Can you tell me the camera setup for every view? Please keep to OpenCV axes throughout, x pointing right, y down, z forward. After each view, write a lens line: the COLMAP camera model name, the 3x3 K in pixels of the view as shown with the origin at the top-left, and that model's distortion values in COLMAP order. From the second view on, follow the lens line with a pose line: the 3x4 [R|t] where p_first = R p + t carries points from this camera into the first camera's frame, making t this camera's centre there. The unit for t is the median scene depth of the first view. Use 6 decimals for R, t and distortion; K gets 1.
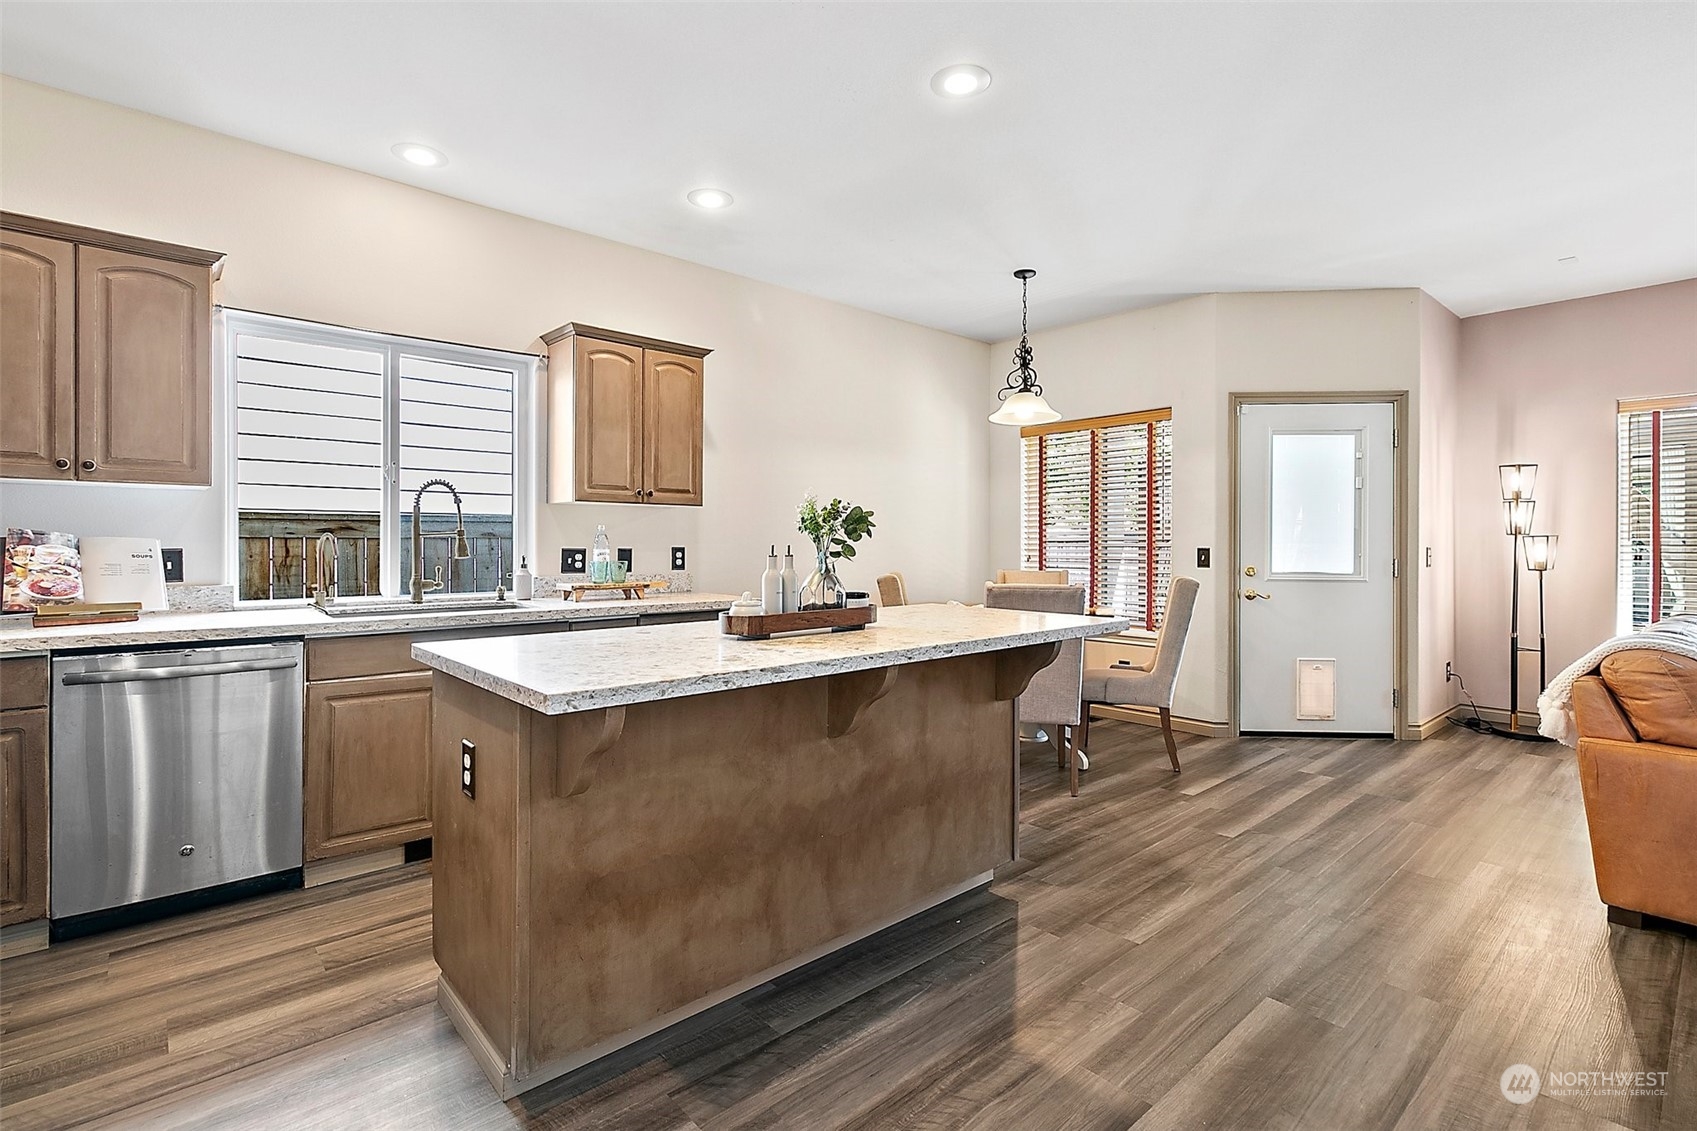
lens RADIAL K [[792.8, 0, 841.6], [0, 792.8, 550.4], [0, 0, 1]] dist [-0.001200, 0.000288]
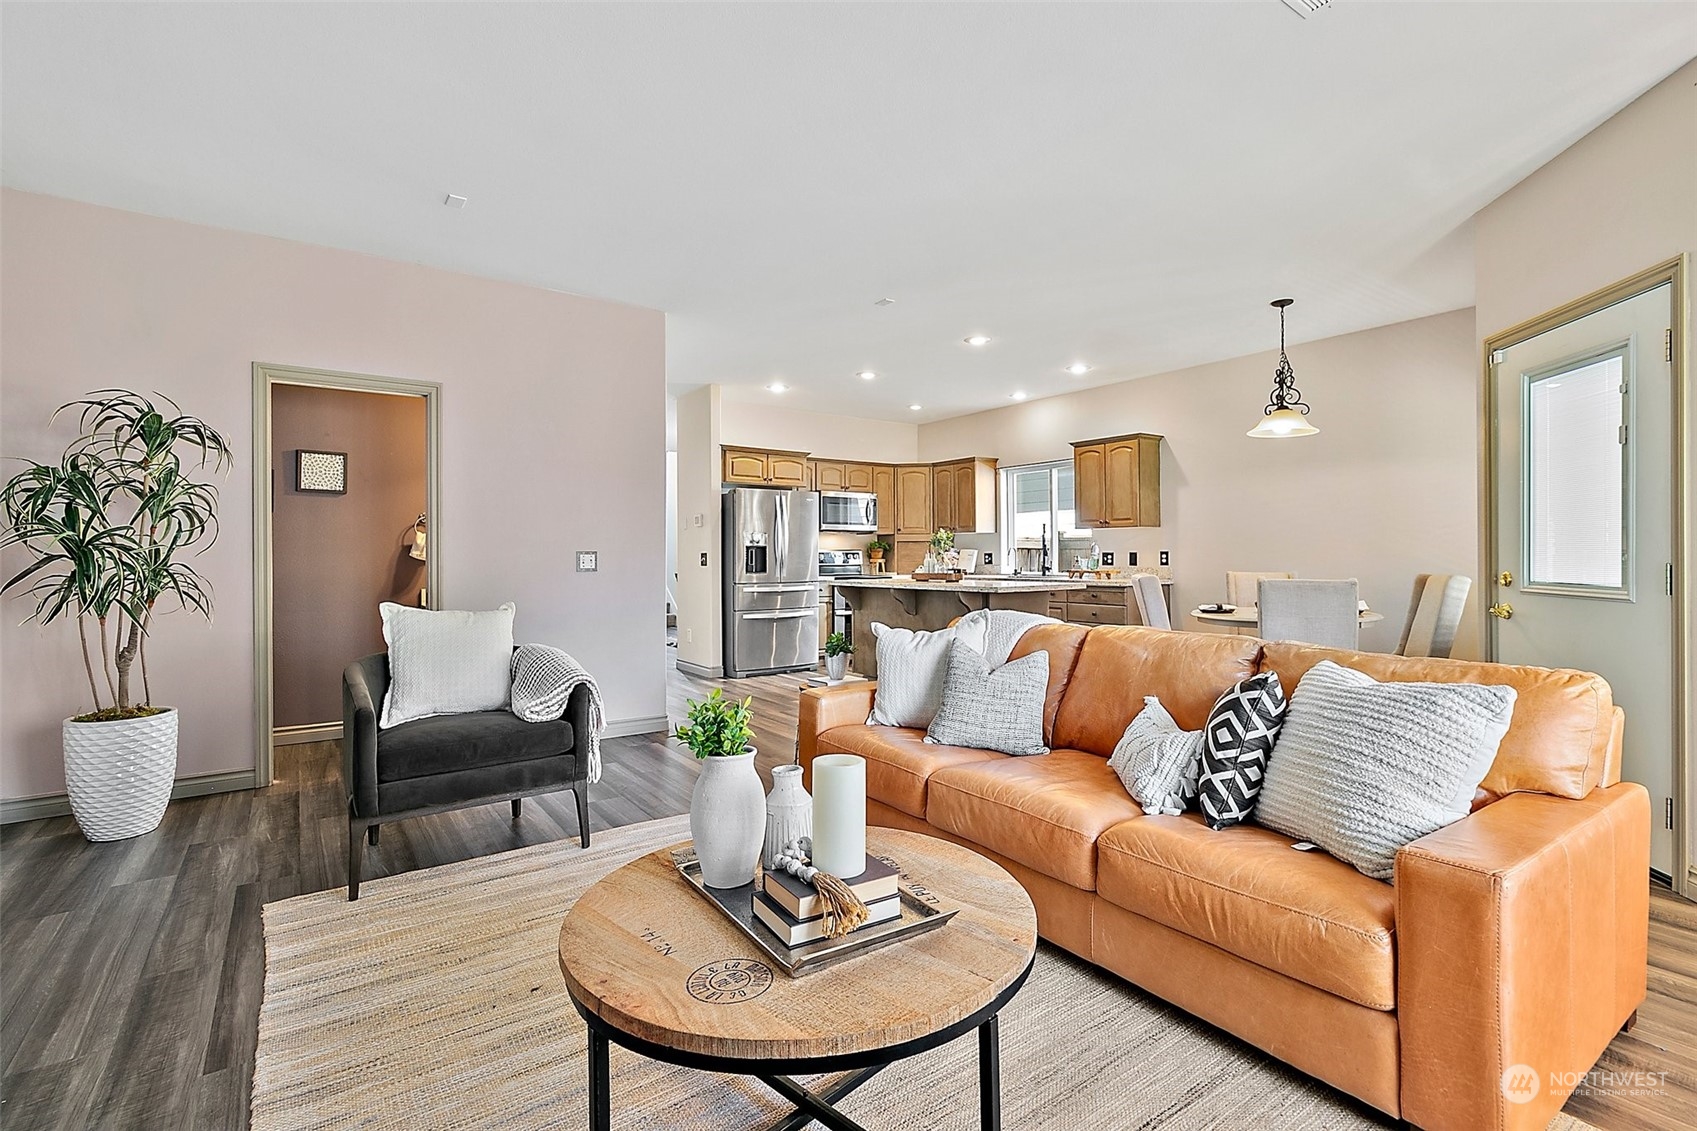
lens RADIAL K [[792.8, 0, 851.4], [0, 792.8, 557.6], [0, 0, 1]] dist [-0.001200, 0.000288]
pose [[-0.134952, 0.002750, -0.990848, 1.310311], [-0.002982, 0.999990, 0.003182, 0.004663], [0.990848, 0.003384, -0.134943, 0.514831]]
